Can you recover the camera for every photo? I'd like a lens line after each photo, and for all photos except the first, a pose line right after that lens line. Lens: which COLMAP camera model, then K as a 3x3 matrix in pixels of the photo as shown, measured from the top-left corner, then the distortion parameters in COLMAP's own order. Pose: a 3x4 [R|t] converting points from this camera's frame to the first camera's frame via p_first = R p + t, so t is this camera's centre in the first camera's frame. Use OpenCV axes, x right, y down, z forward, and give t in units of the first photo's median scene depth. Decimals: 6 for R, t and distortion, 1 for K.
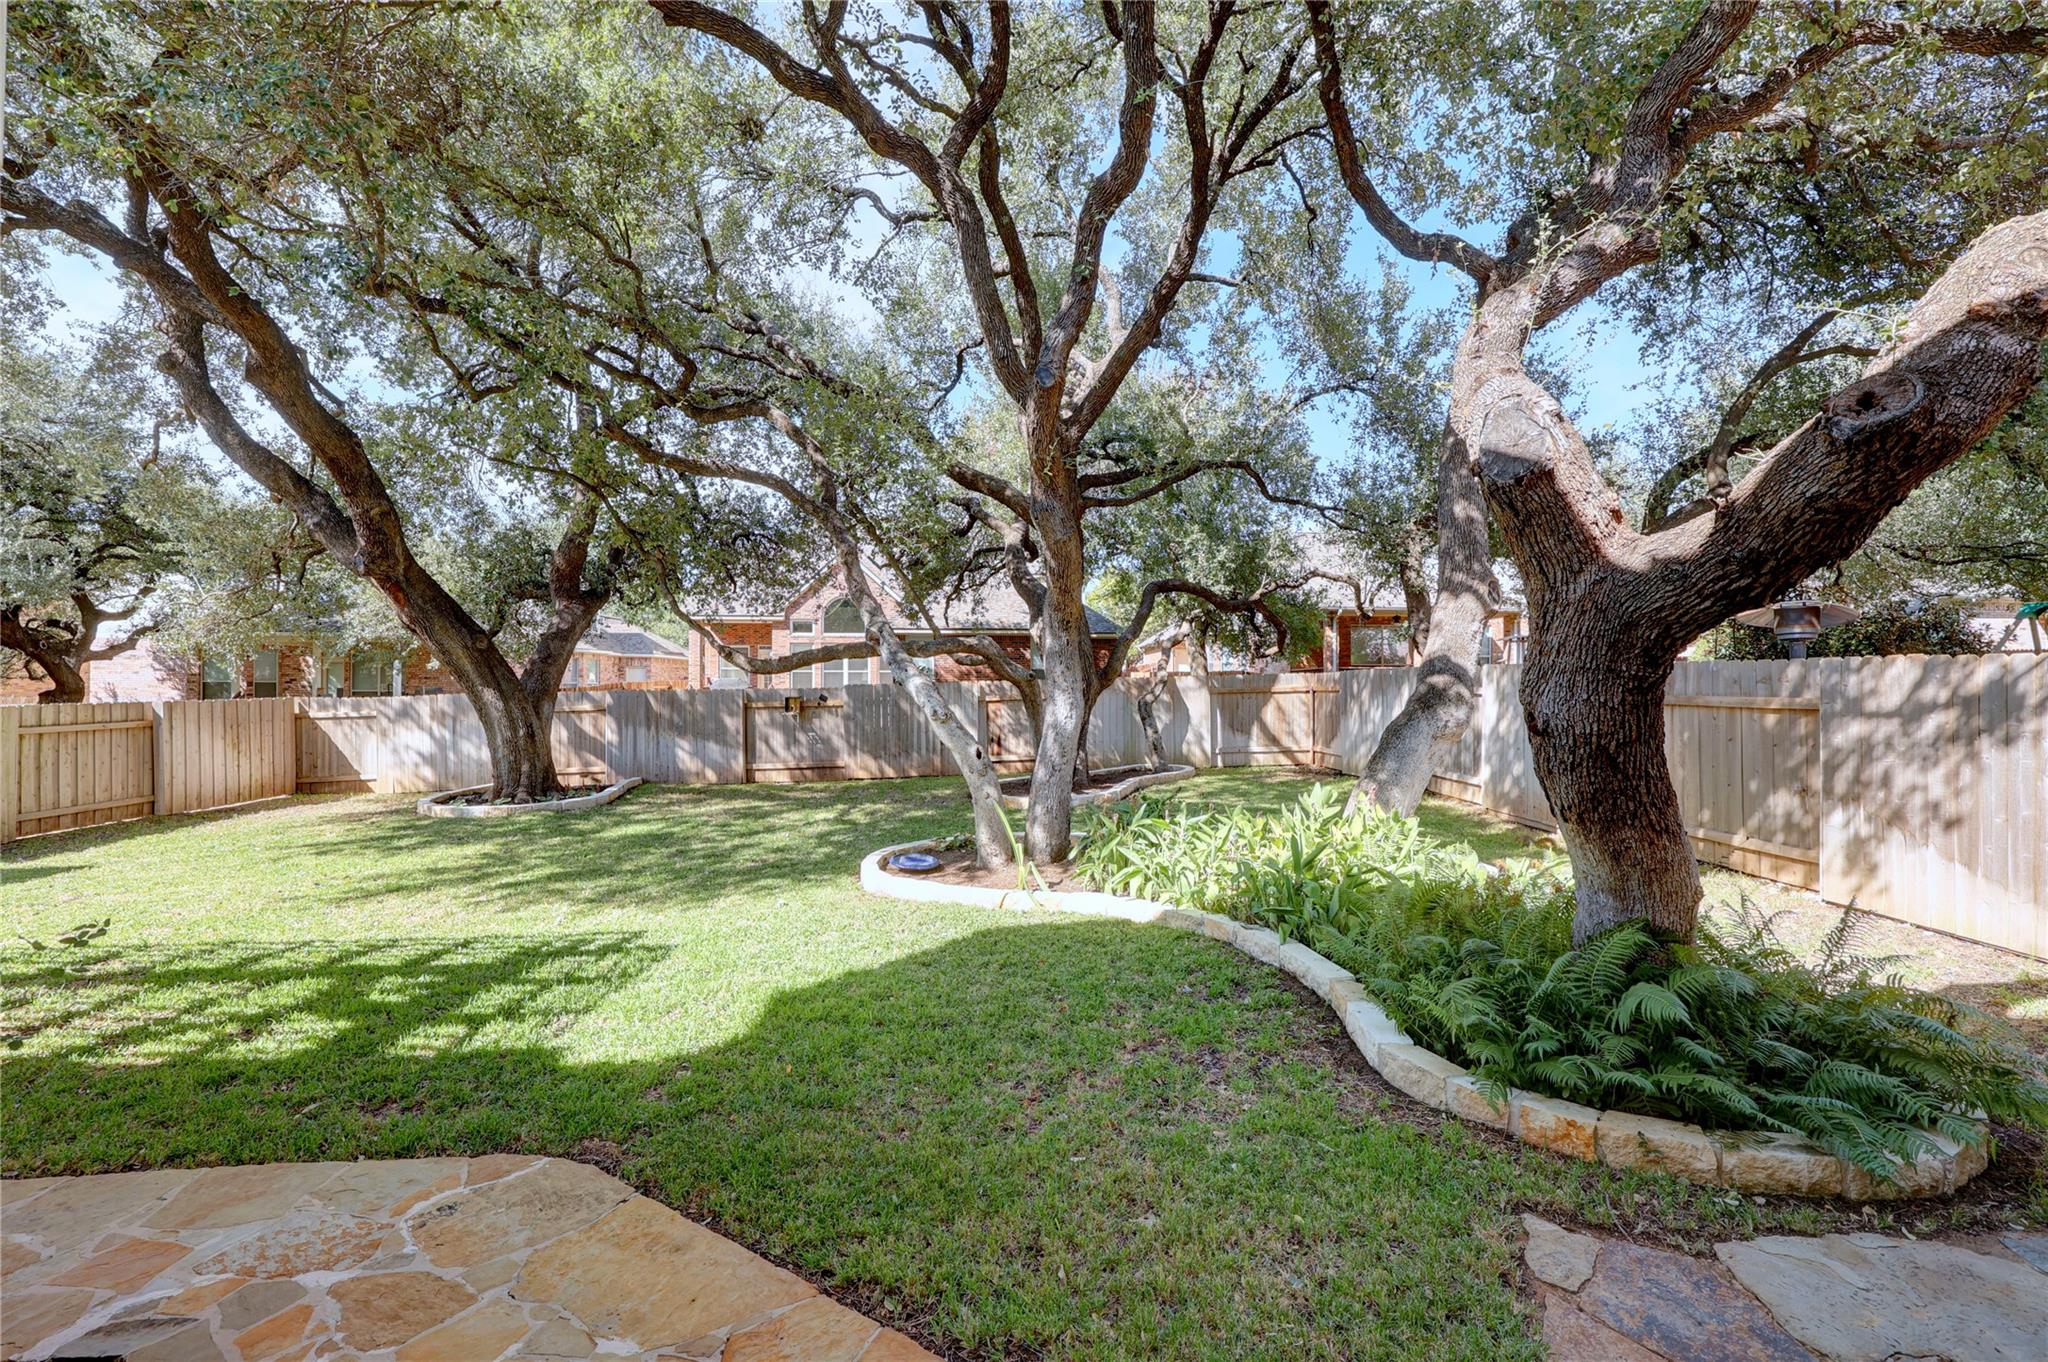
lens RADIAL K [[804.8, 0, 1024.0], [0, 804.8, 681.0], [0, 0, 1]] dist [-0.001664, -0.000232]
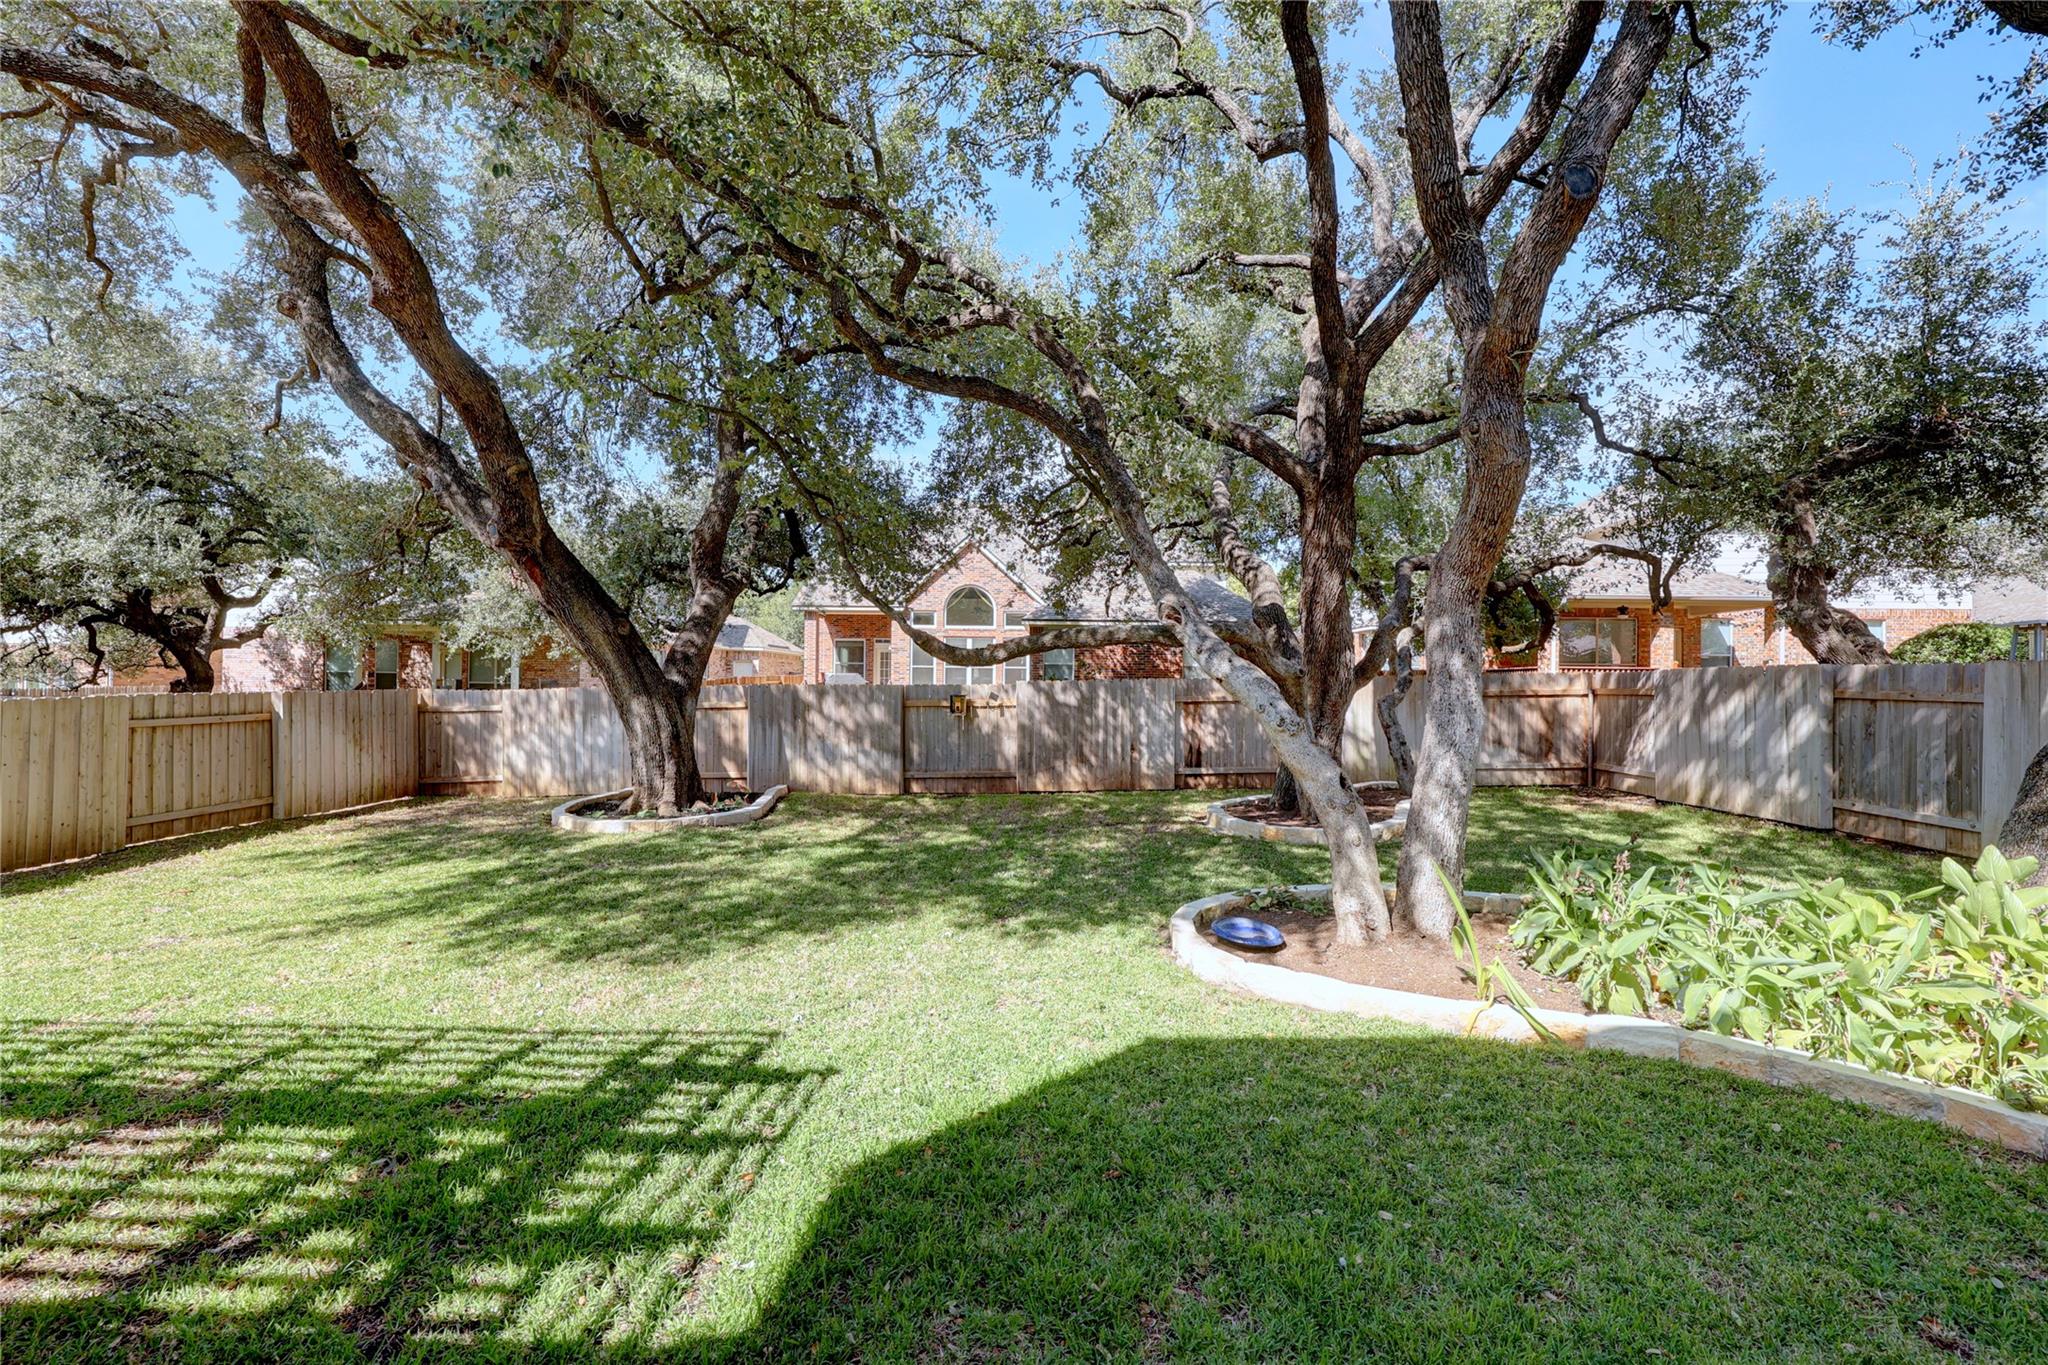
lens RADIAL K [[823.2, 0, 1024.0], [0, 823.2, 682.5], [0, 0, 1]] dist [-0.003557, -0.000357]
pose [[0.995548, 0.012389, -0.093440, -0.139326], [-0.012249, 0.999923, 0.002080, 0.002152], [0.093459, -0.000926, 0.995623, 0.142153]]
